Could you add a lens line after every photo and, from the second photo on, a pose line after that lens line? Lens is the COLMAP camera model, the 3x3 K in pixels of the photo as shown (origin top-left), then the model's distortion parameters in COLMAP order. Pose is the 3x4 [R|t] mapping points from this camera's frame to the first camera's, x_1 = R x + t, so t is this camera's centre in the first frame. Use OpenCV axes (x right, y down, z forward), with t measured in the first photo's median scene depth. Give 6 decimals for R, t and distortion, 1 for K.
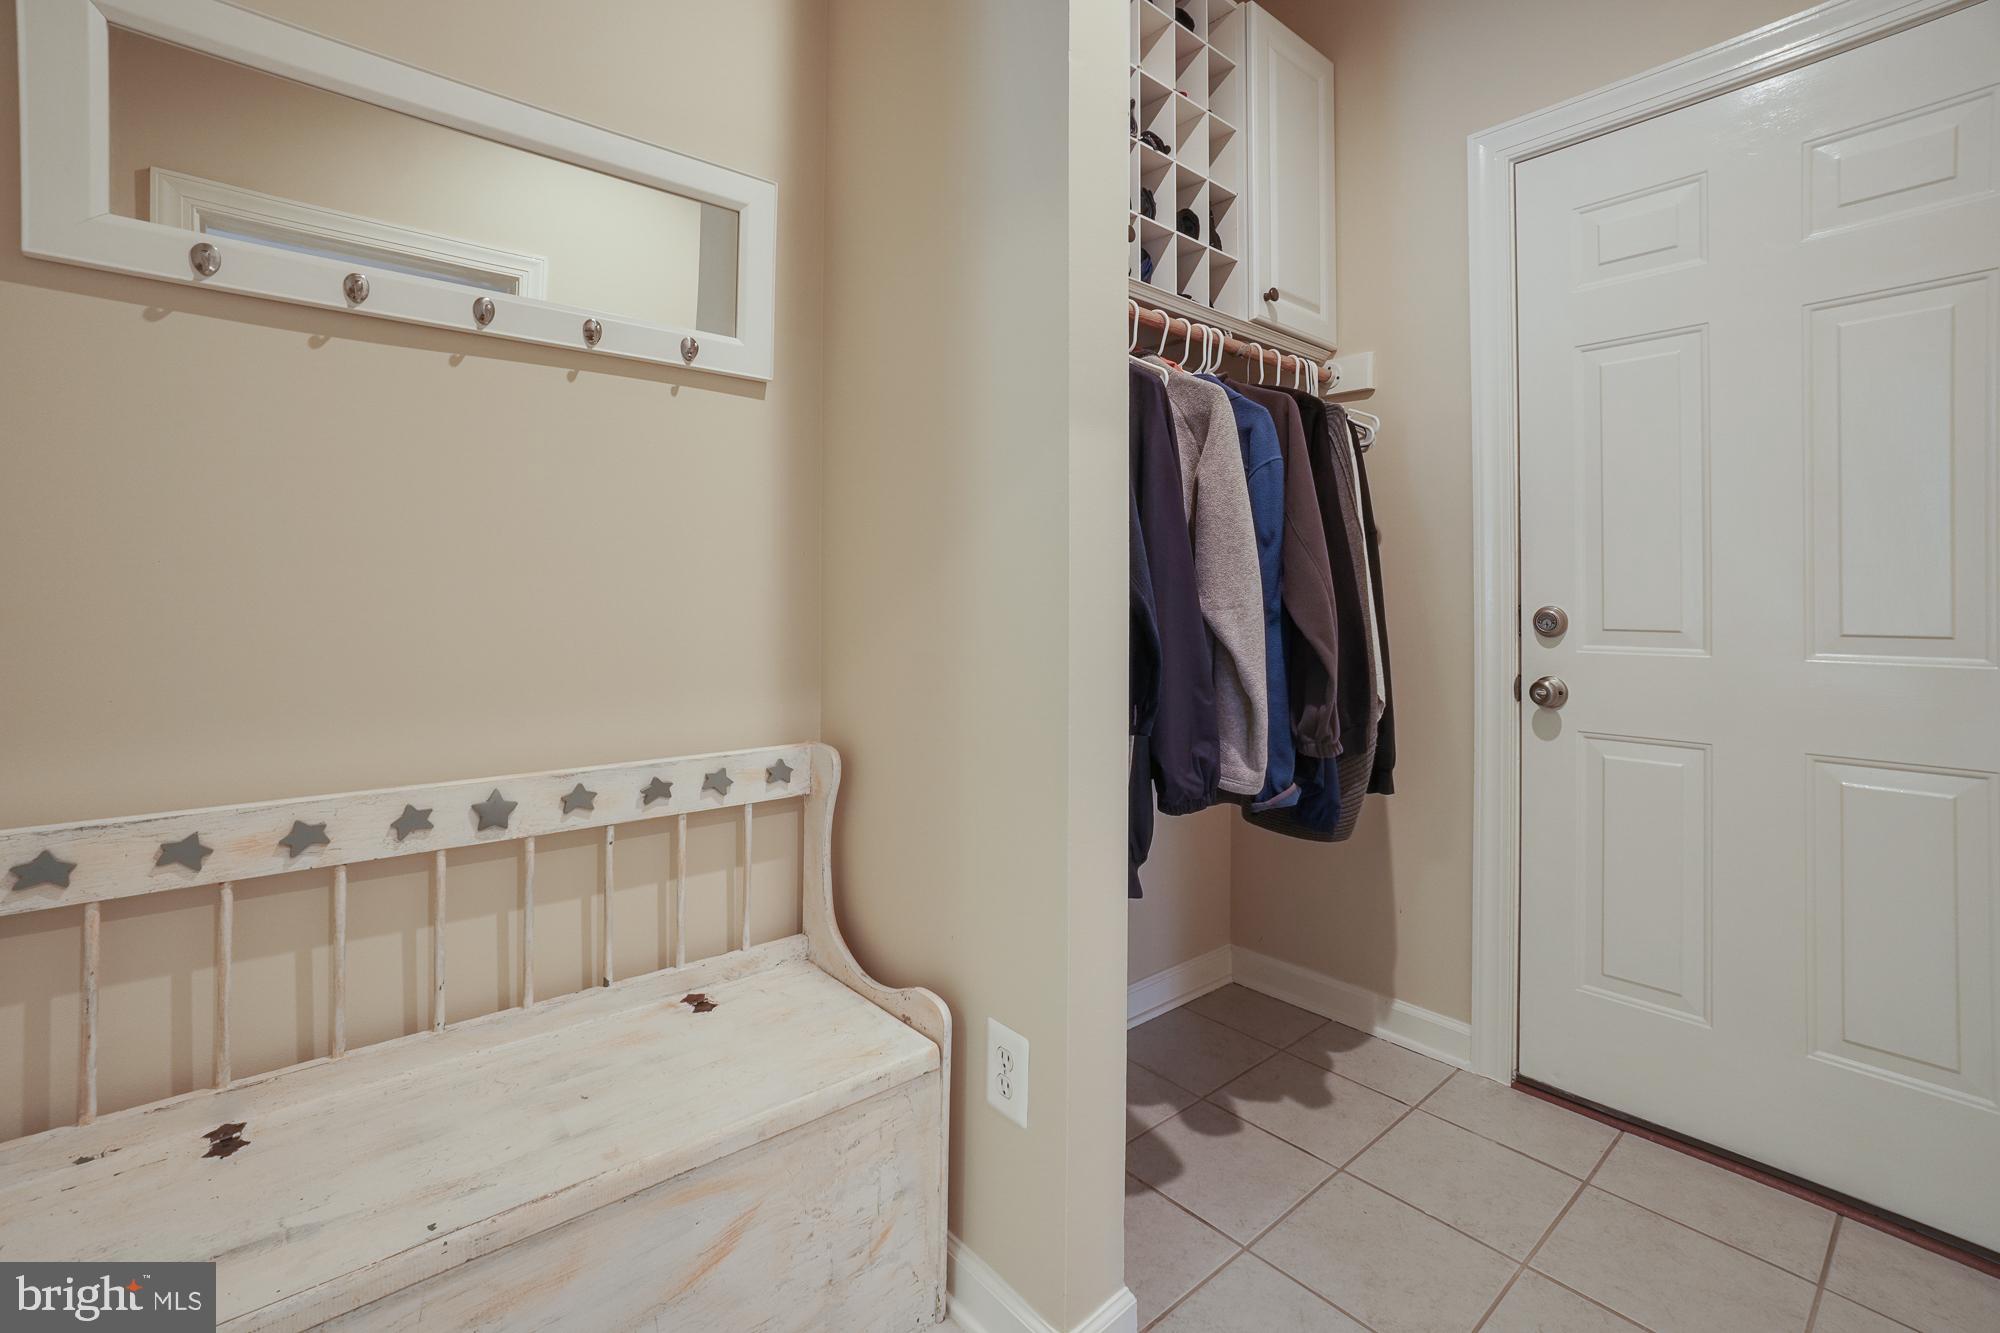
lens RADIAL K [[903.6, 0, 970.5], [0, 903.6, 608.6], [0, 0, 1]] dist [-0.016620, 0.001147]
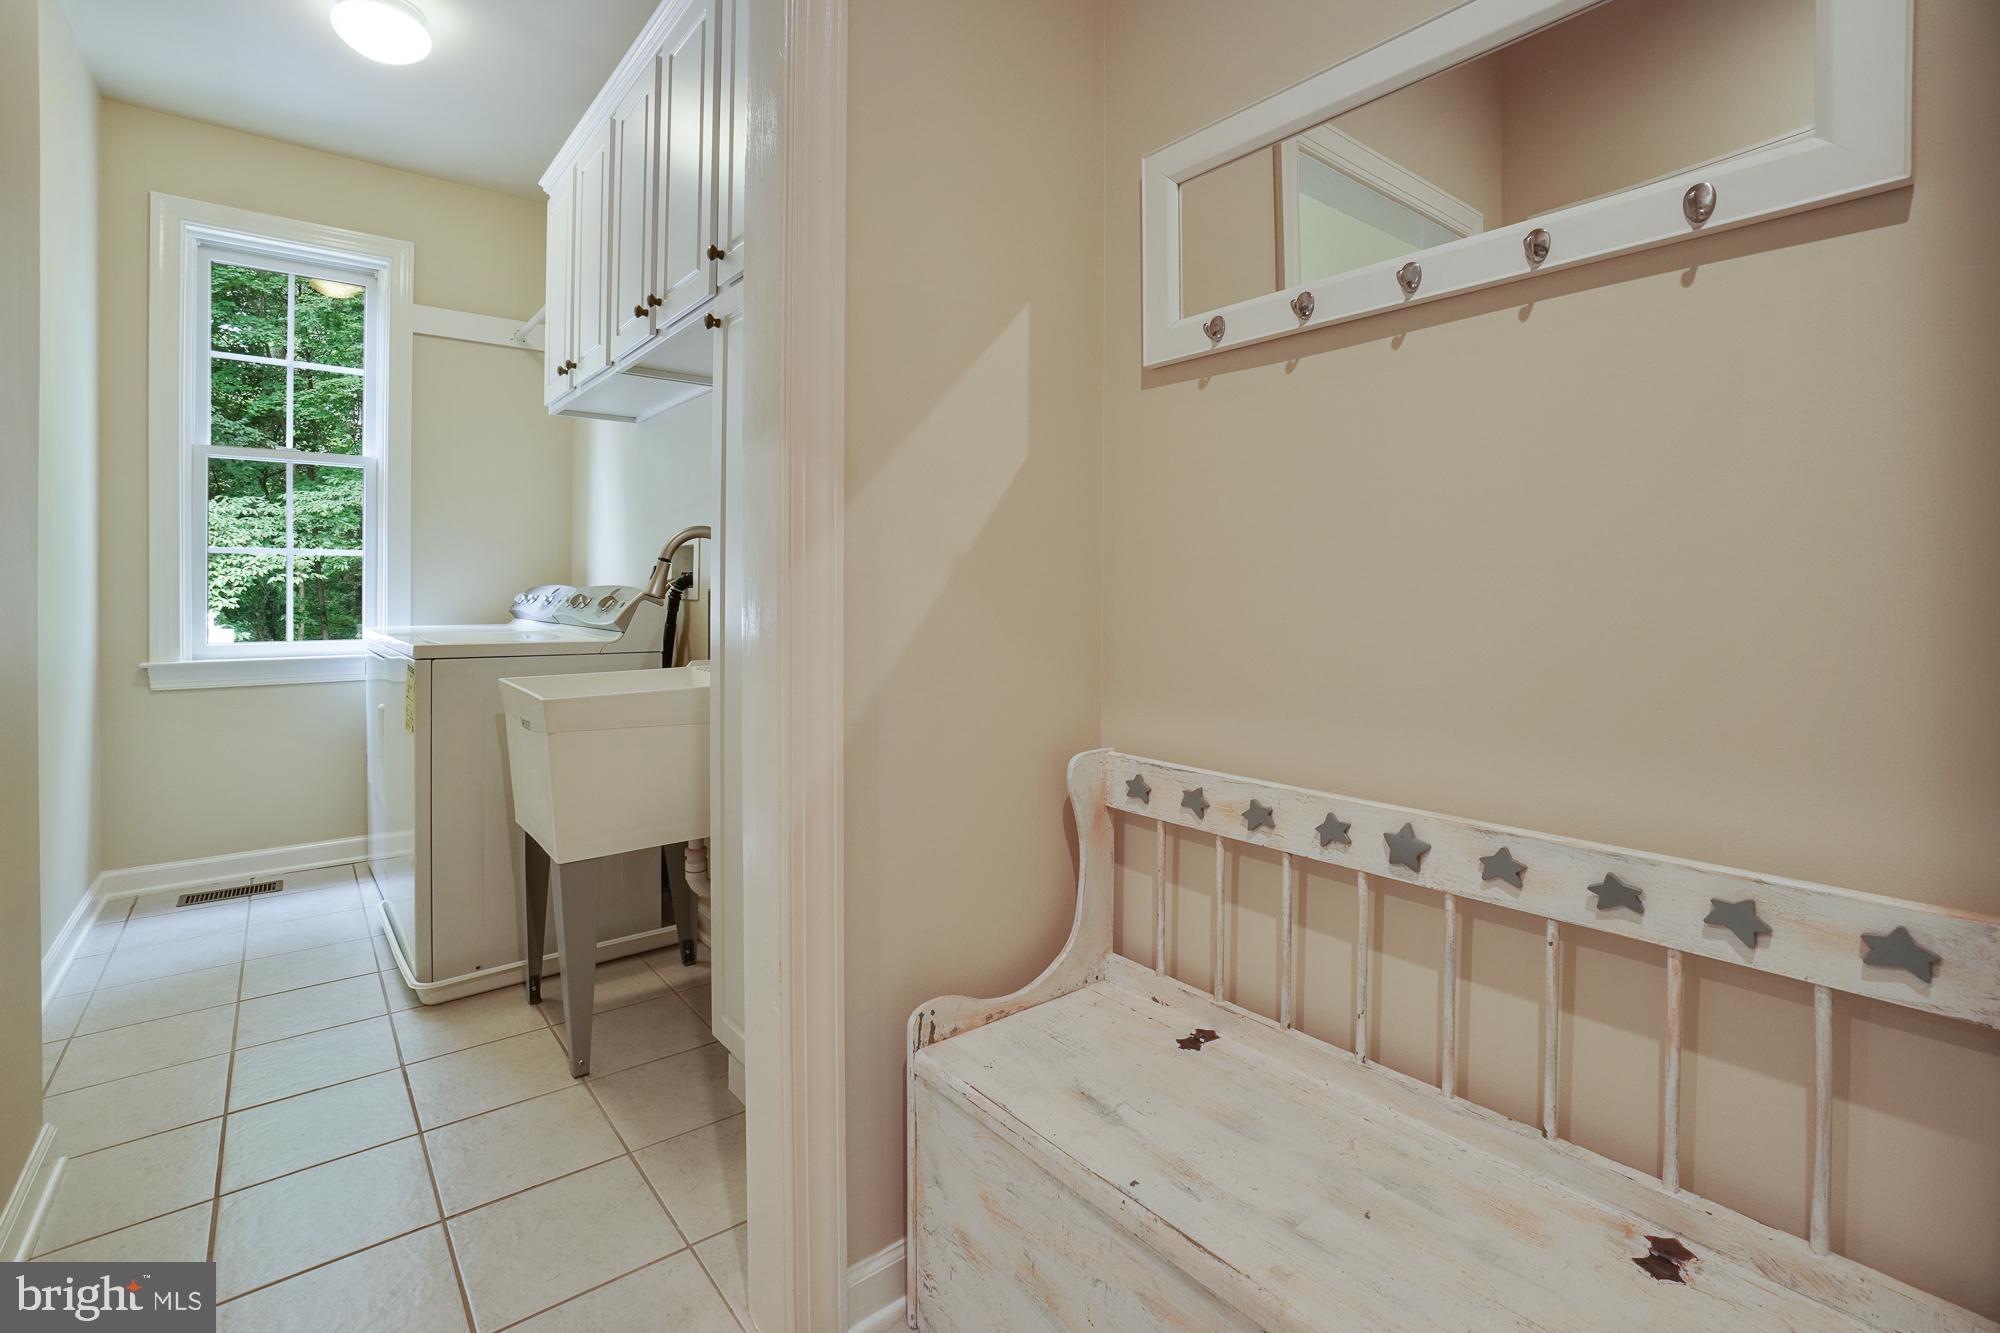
lens RADIAL K [[903.6, 0, 970.5], [0, 903.6, 608.6], [0, 0, 1]] dist [-0.016620, 0.001147]
pose [[-0.018462, 0.011208, -0.999767, 0.357467], [-0.012350, 0.999858, 0.011437, -0.012341], [0.999753, 0.012558, -0.018320, 0.599443]]
